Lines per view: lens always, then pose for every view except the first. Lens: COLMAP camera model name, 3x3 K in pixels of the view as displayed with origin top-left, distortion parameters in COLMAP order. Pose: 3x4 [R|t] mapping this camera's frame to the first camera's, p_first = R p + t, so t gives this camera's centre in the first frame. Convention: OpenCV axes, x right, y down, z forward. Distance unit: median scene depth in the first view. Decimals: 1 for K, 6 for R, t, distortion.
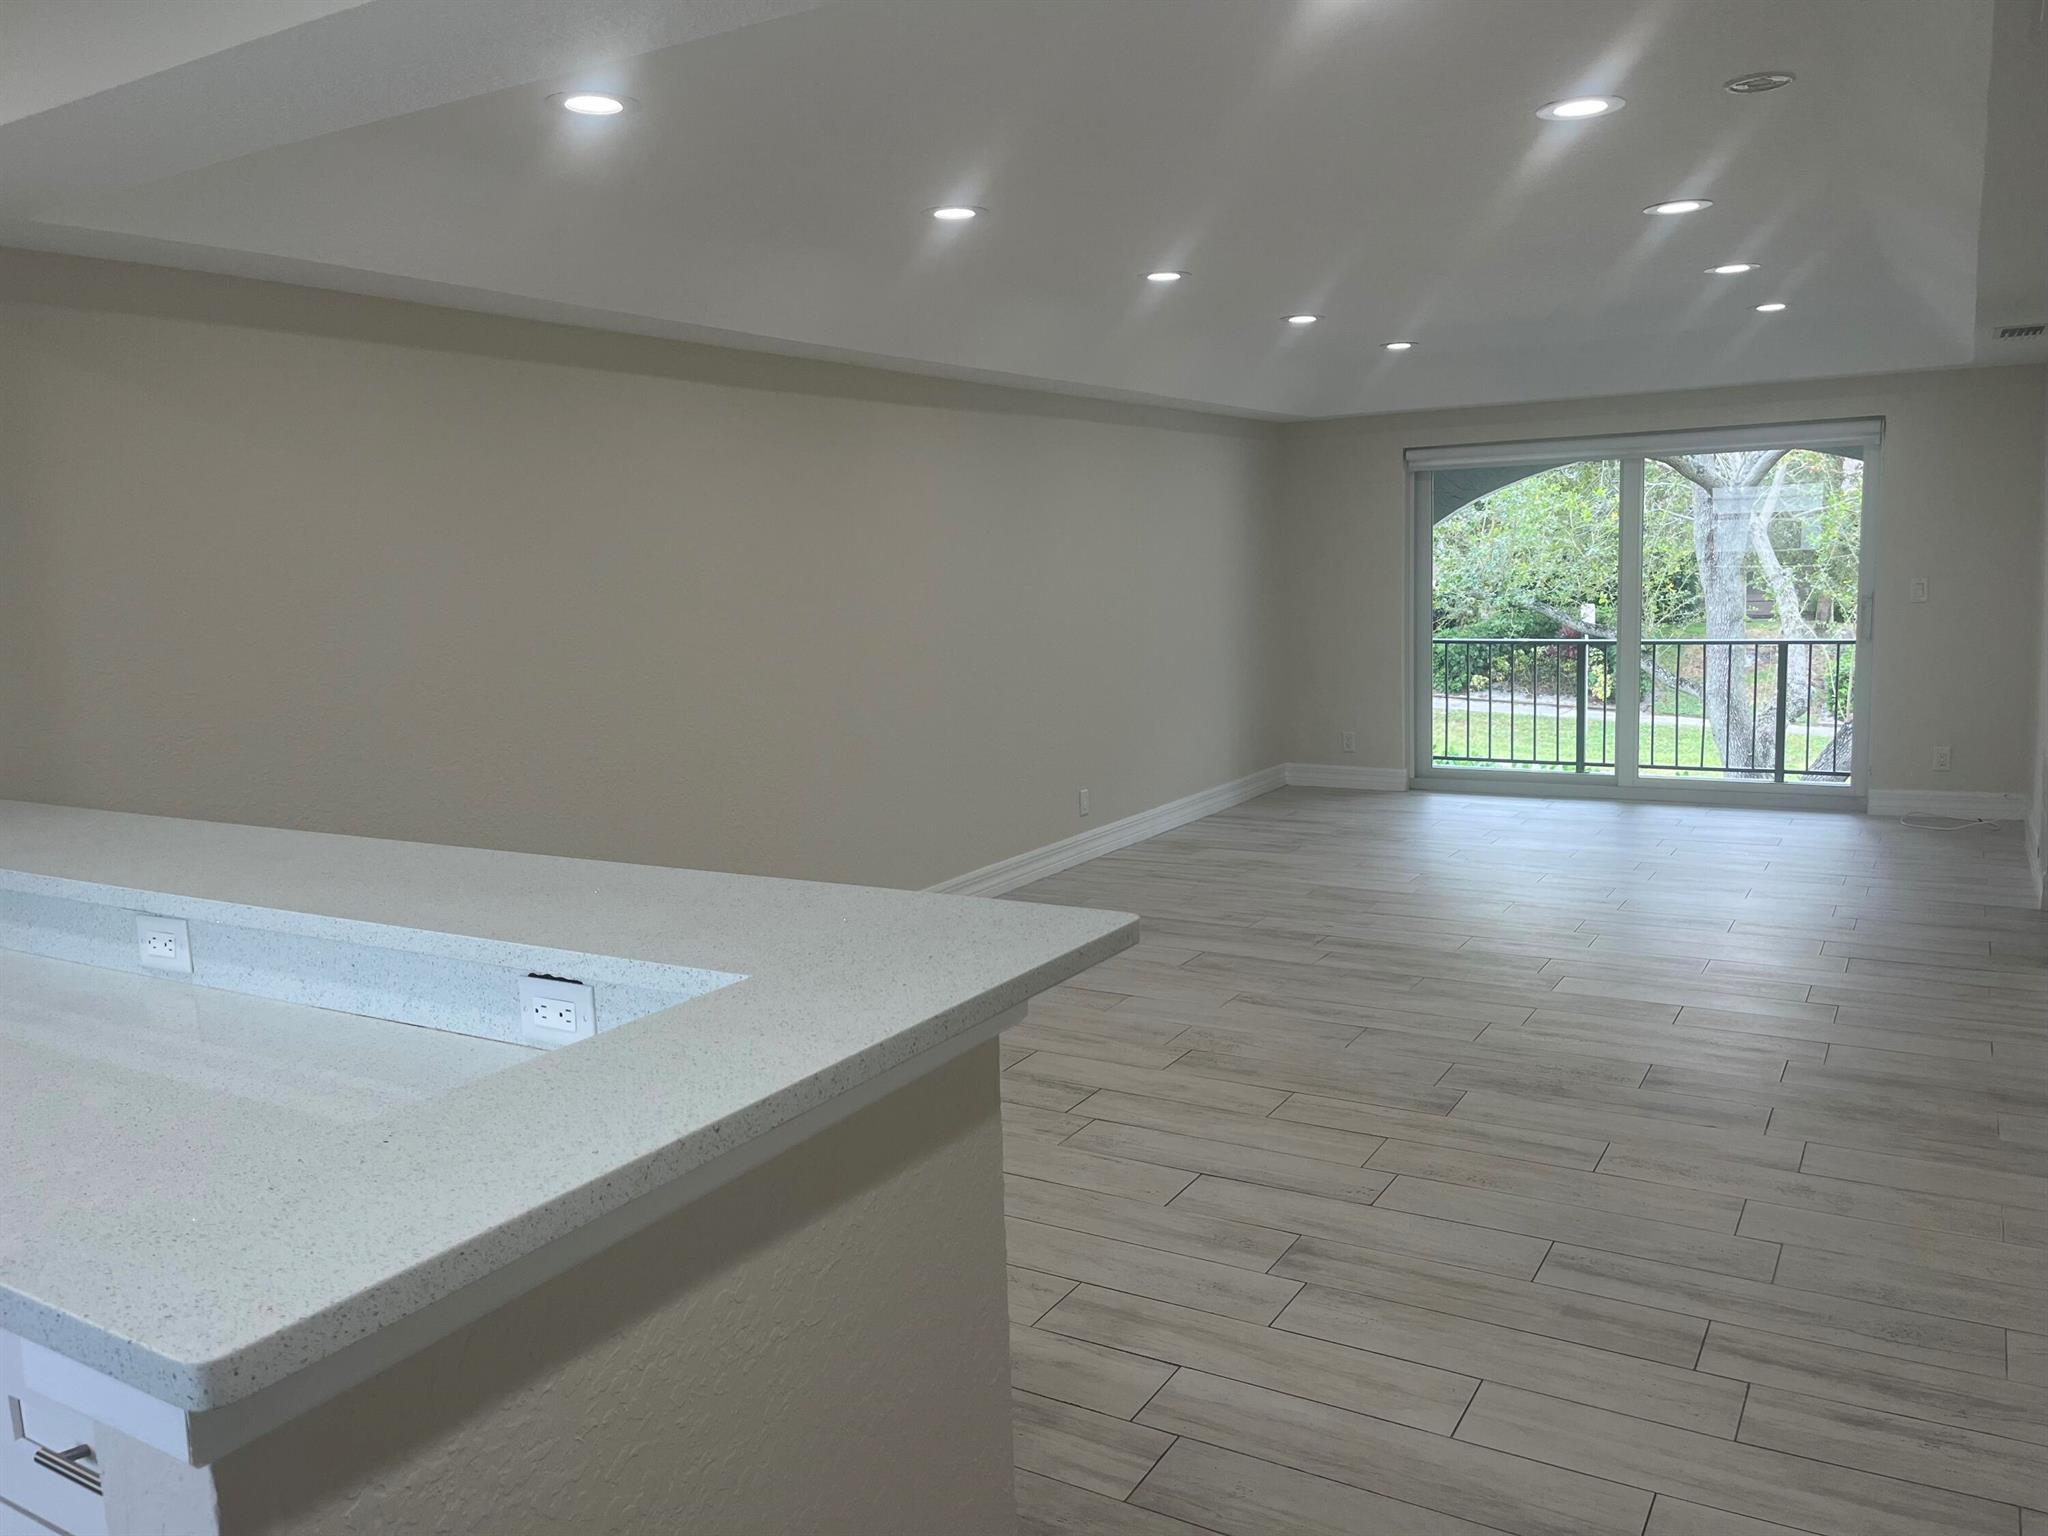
lens RADIAL K [[1554.7, 0, 1027.7], [0, 1554.7, 776.5], [0, 0, 1]] dist [0.076554, -0.104397]
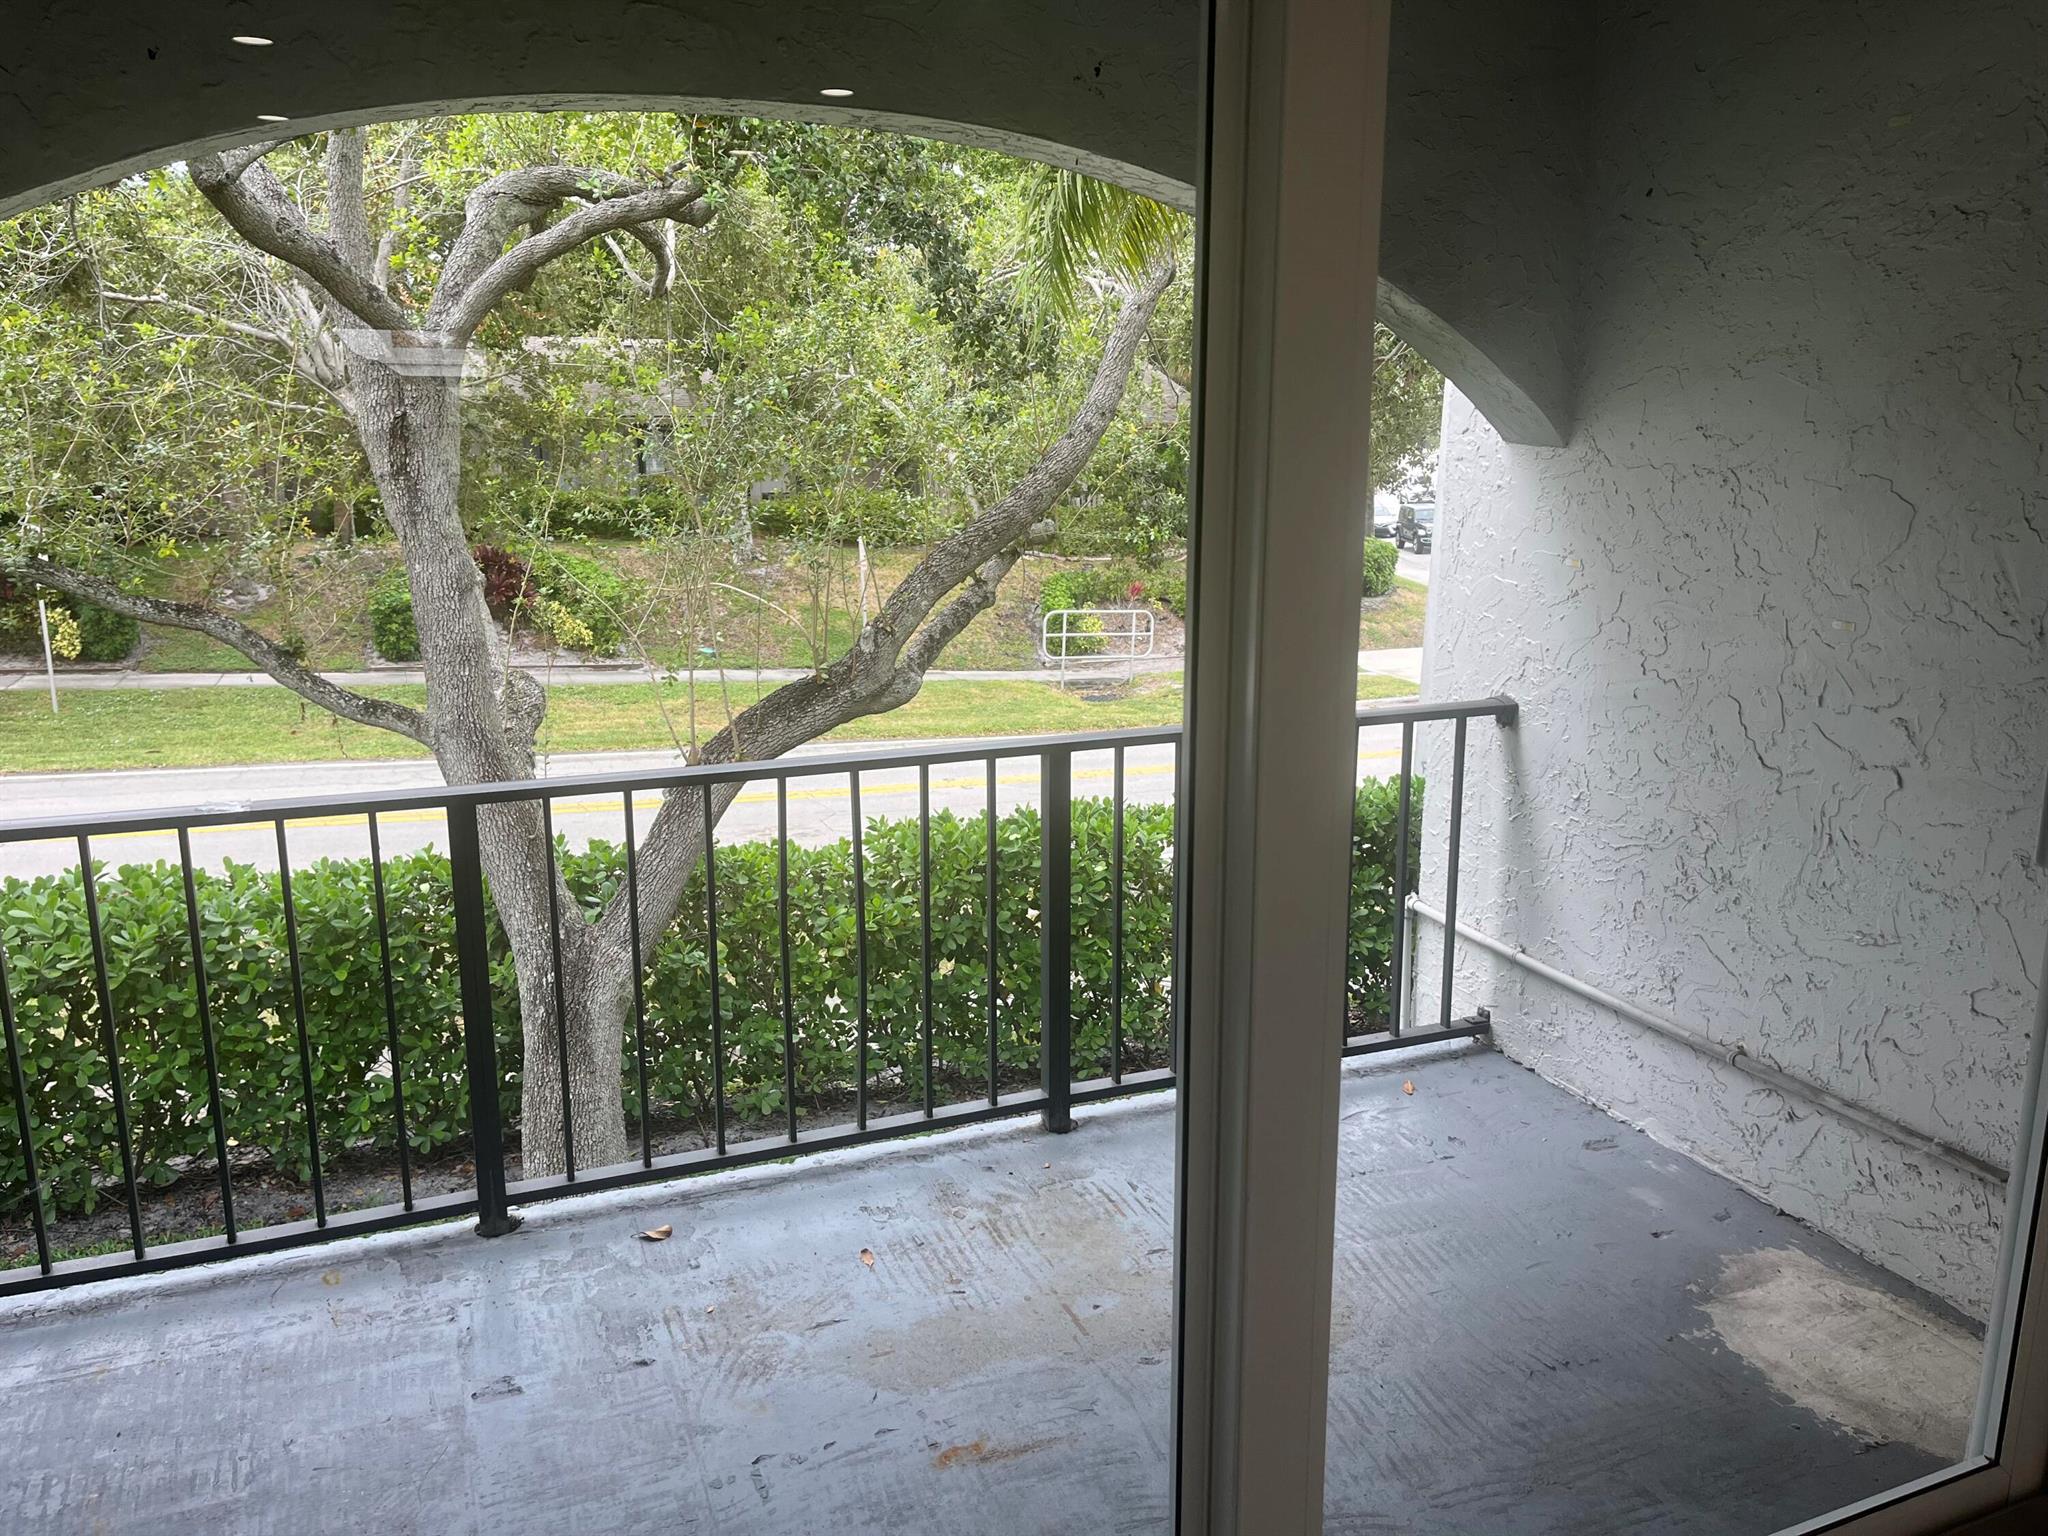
lens RADIAL K [[1554.7, 0, 1027.7], [0, 1554.7, 776.5], [0, 0, 1]] dist [0.076554, -0.104397]
pose [[0.601967, -0.141405, 0.785901, 0.265456], [0.092074, 0.989923, 0.107589, -0.147762], [-0.793195, 0.007596, 0.608921, 1.013235]]
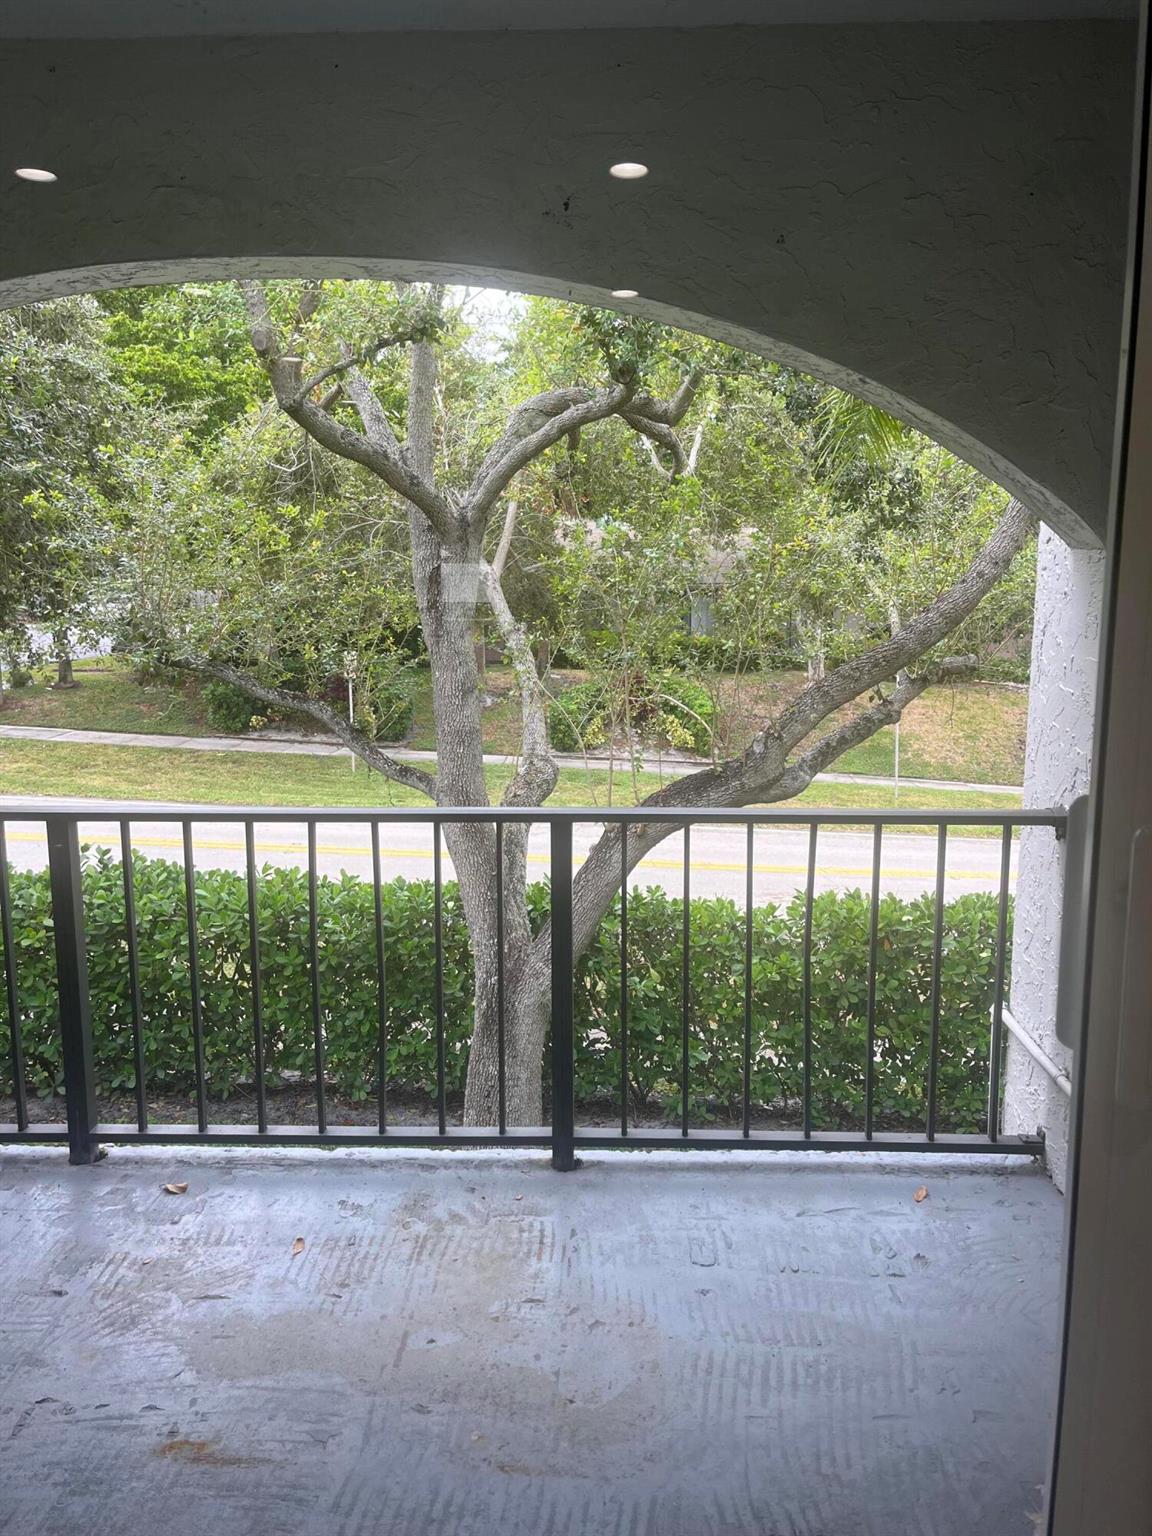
lens RADIAL K [[1166.0, 0, 588.3], [0, 1166.0, 785.4], [0, 0, 1]] dist [0.076554, -0.104397]
pose [[0.871300, -0.042842, 0.488877, 0.441400], [0.036626, 0.999081, 0.022276, -0.126384], [-0.489382, -0.001504, 0.872068, 0.952454]]
